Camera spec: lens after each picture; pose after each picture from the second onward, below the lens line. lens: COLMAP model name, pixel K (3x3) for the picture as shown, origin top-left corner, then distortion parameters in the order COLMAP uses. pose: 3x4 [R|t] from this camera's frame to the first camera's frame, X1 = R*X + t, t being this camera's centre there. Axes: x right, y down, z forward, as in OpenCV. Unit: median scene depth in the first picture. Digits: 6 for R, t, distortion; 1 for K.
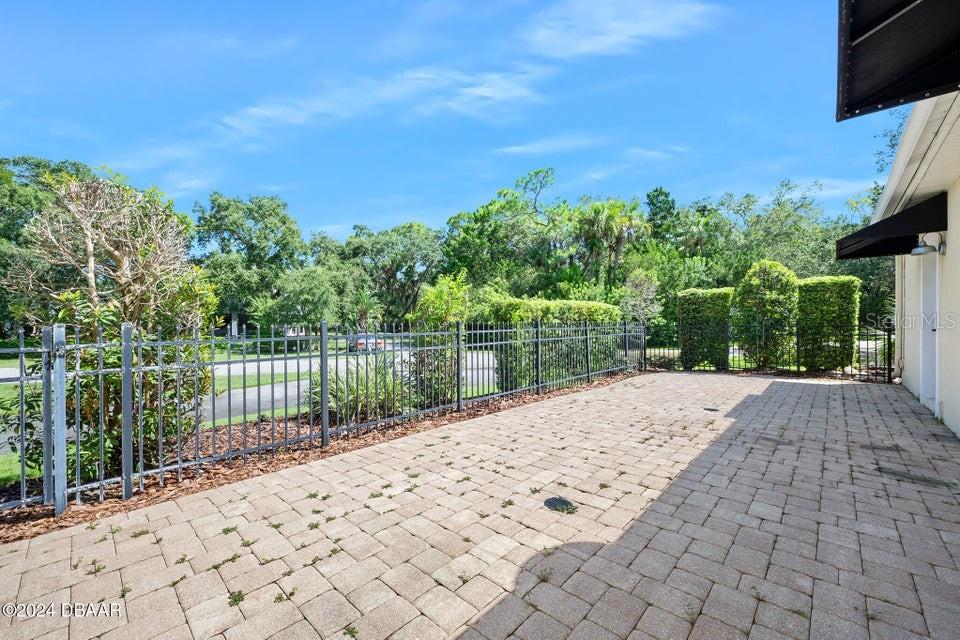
lens RADIAL K [[393.7, 0, 482.5], [0, 393.7, 322.6], [0, 0, 1]] dist [-0.012137, 0.000436]
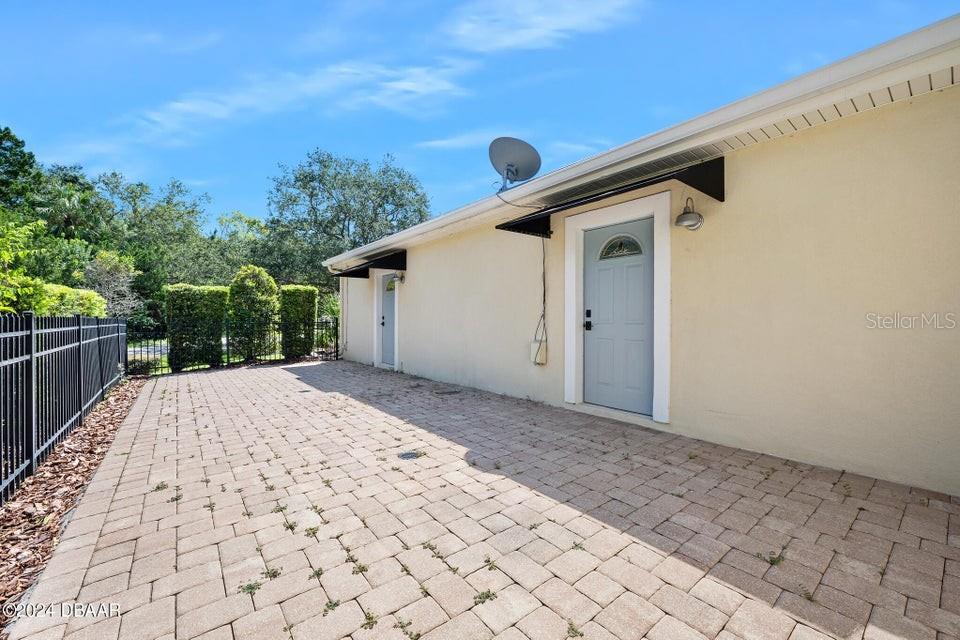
lens RADIAL K [[393.7, 0, 488.0], [0, 393.7, 320.6], [0, 0, 1]] dist [-0.012137, 0.000436]
pose [[0.124088, 0.003457, 0.992265, -0.834522], [0.003395, 0.999987, -0.003908, 0.020158], [-0.992265, 0.003854, 0.124075, 0.460839]]
